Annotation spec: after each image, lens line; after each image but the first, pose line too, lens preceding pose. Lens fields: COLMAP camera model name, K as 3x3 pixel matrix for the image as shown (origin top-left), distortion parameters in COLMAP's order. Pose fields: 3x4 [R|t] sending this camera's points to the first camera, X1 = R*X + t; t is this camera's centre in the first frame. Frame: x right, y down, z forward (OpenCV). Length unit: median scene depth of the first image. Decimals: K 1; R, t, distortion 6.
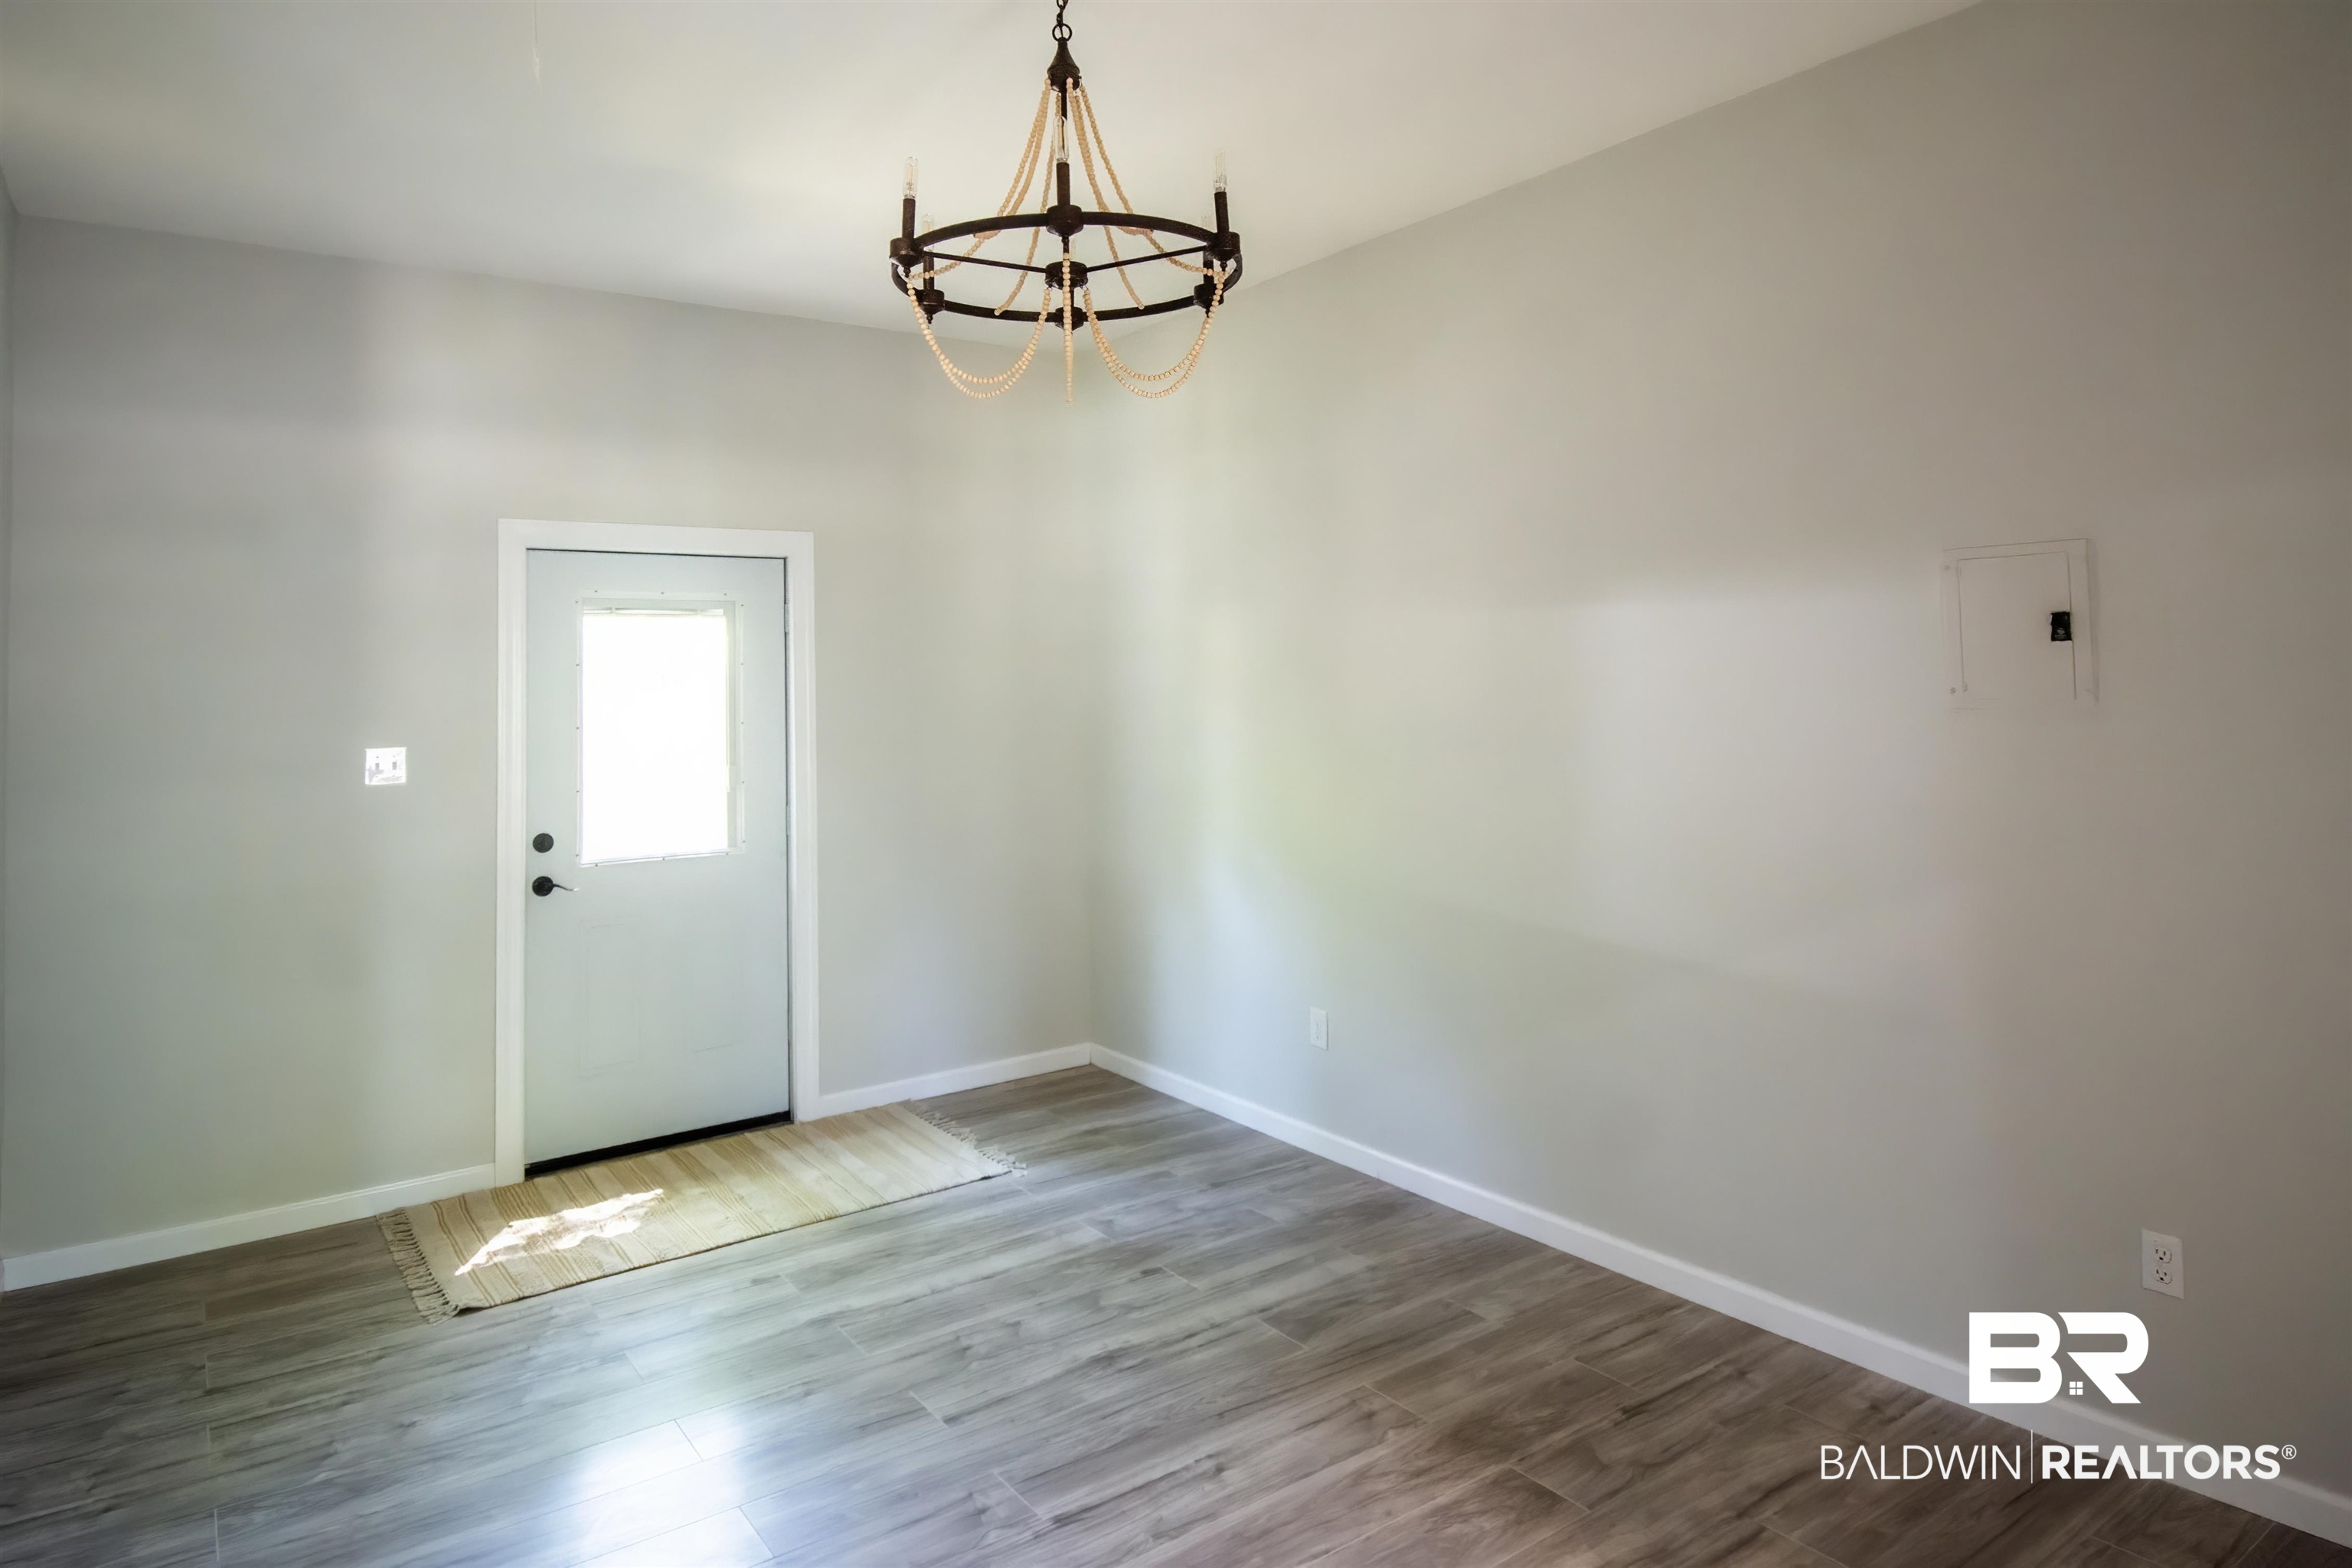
lens RADIAL K [[1371.9, 0, 1174.6], [0, 1371.9, 623.3], [0, 0, 1]] dist [0.037279, -0.035186]
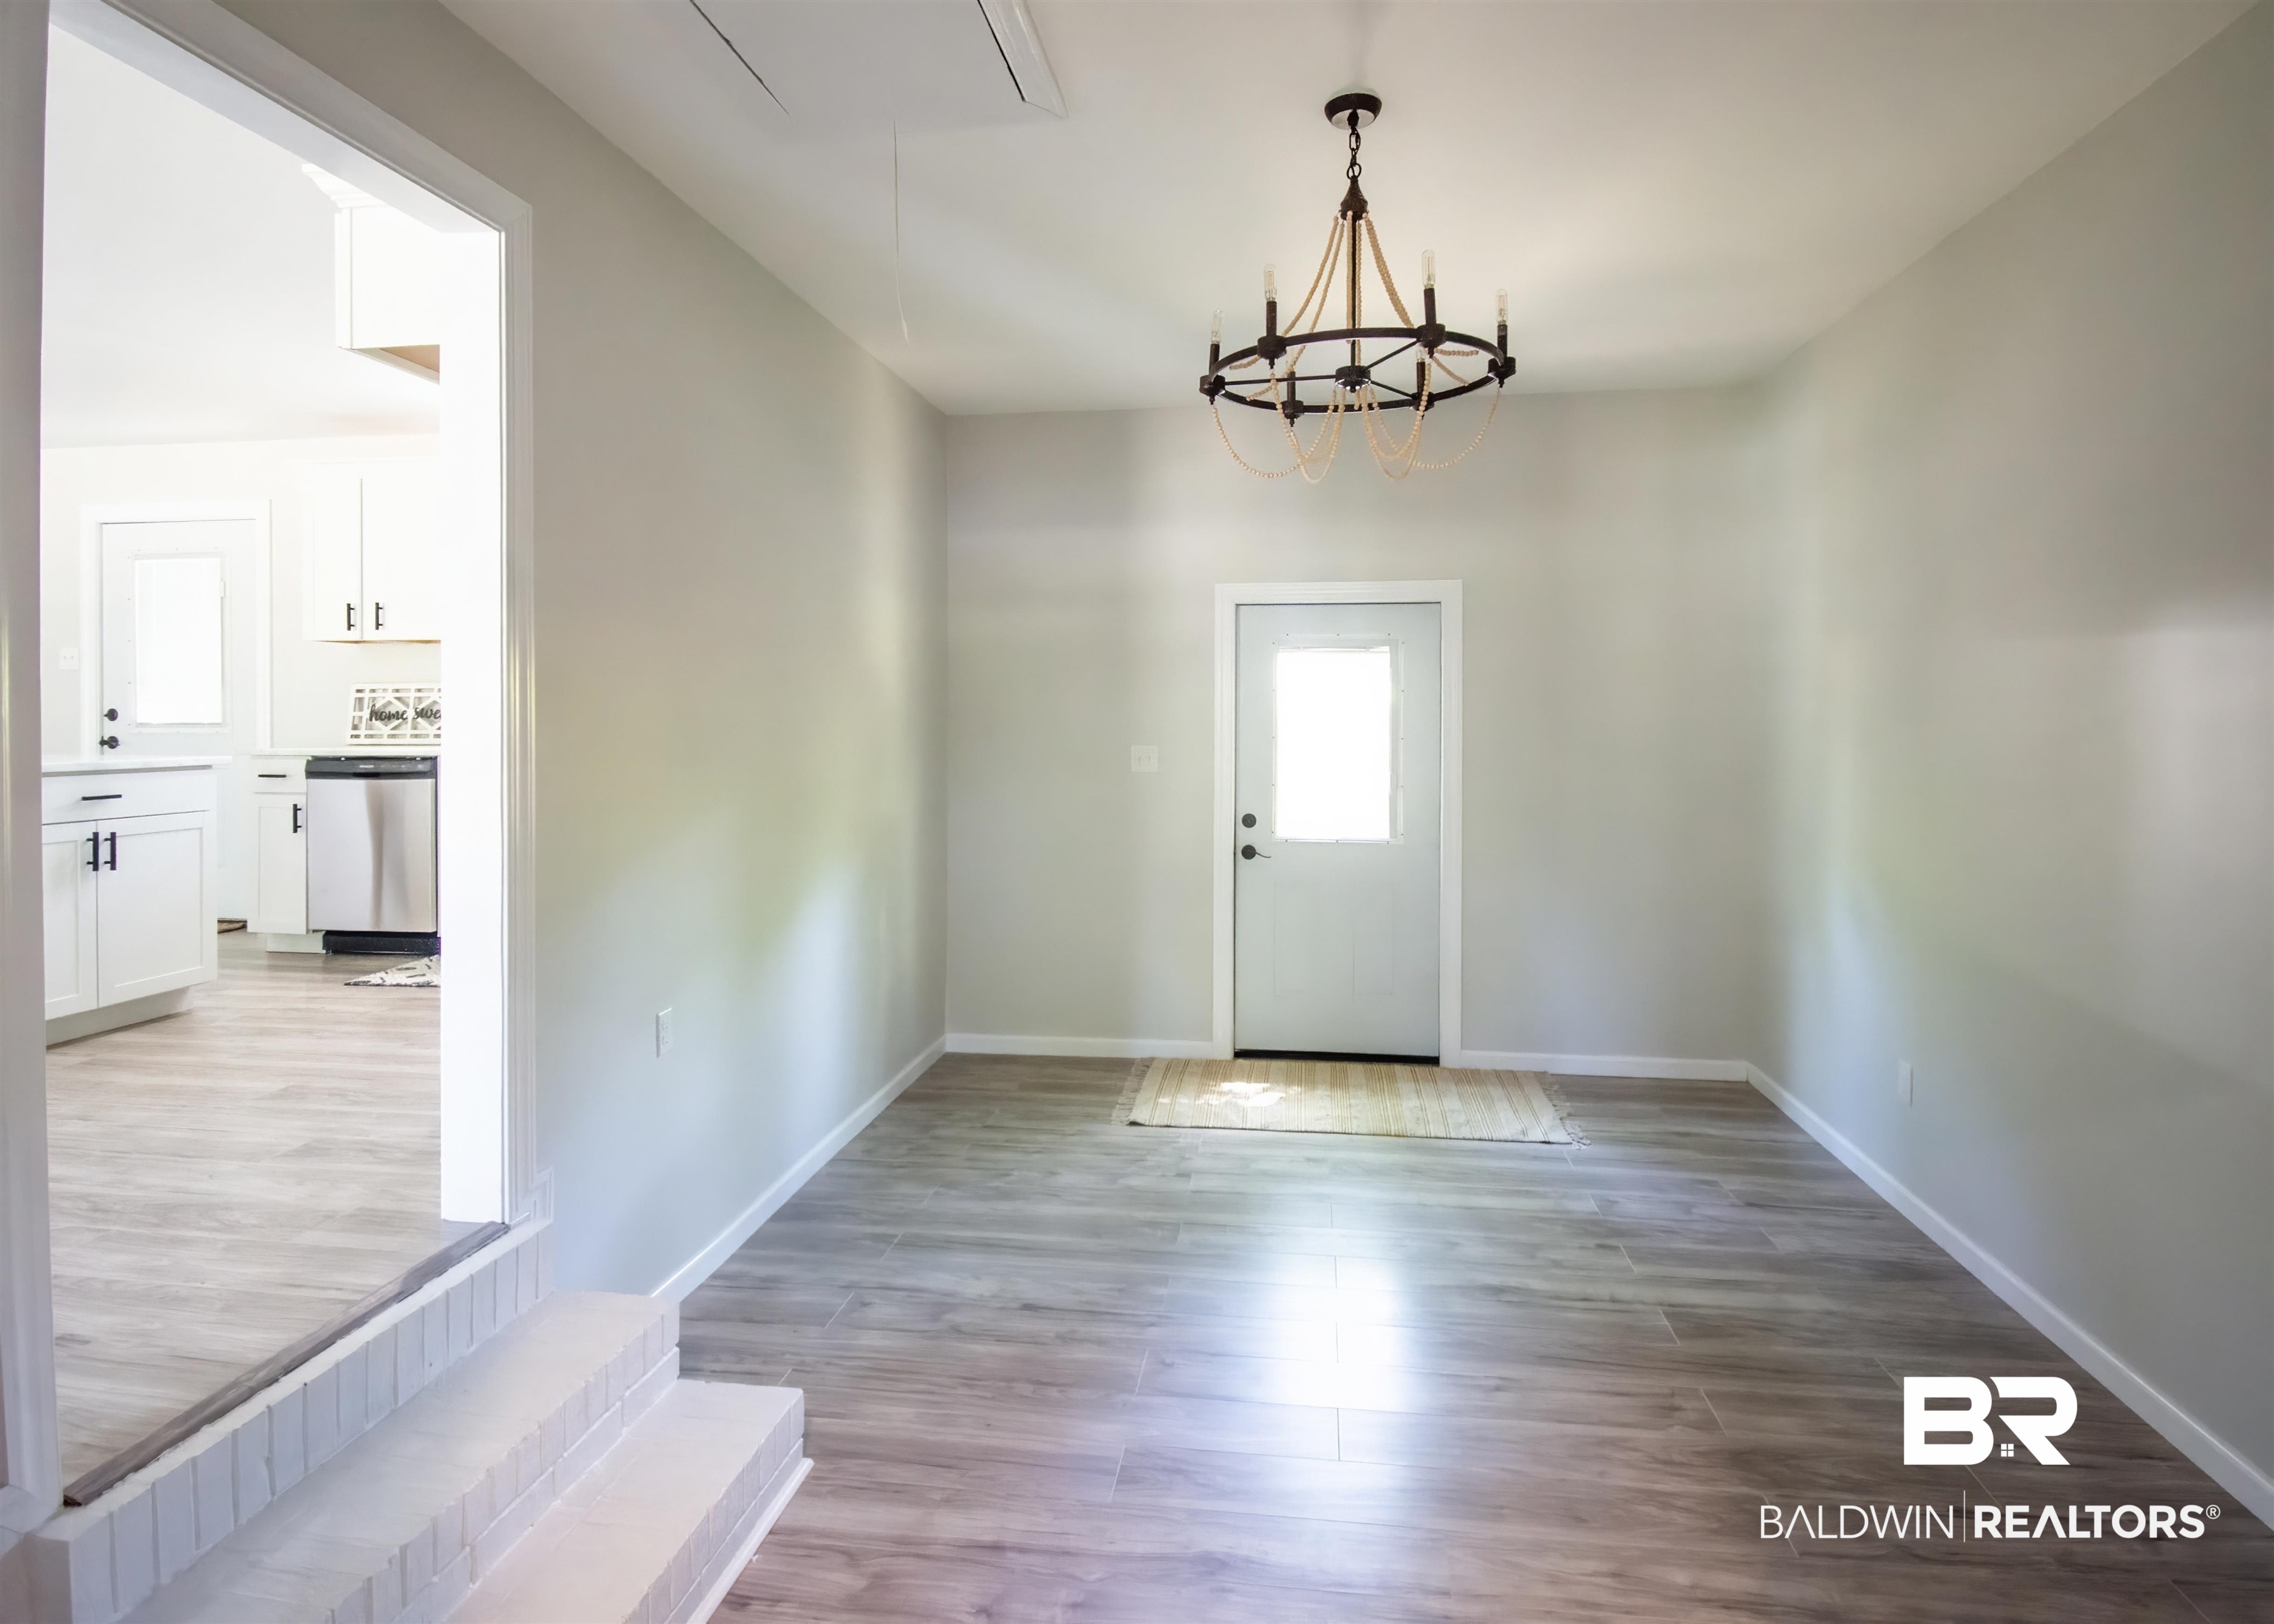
lens RADIAL K [[1234.4, 0, 1136.0], [0, 1234.4, 726.5], [0, 0, 1]] dist [-0.006725, -0.001552]
pose [[0.741633, 0.031261, -0.670077, 0.294562], [0.011450, 0.998178, 0.059240, -0.007501], [0.670708, -0.051607, 0.739924, 0.033082]]
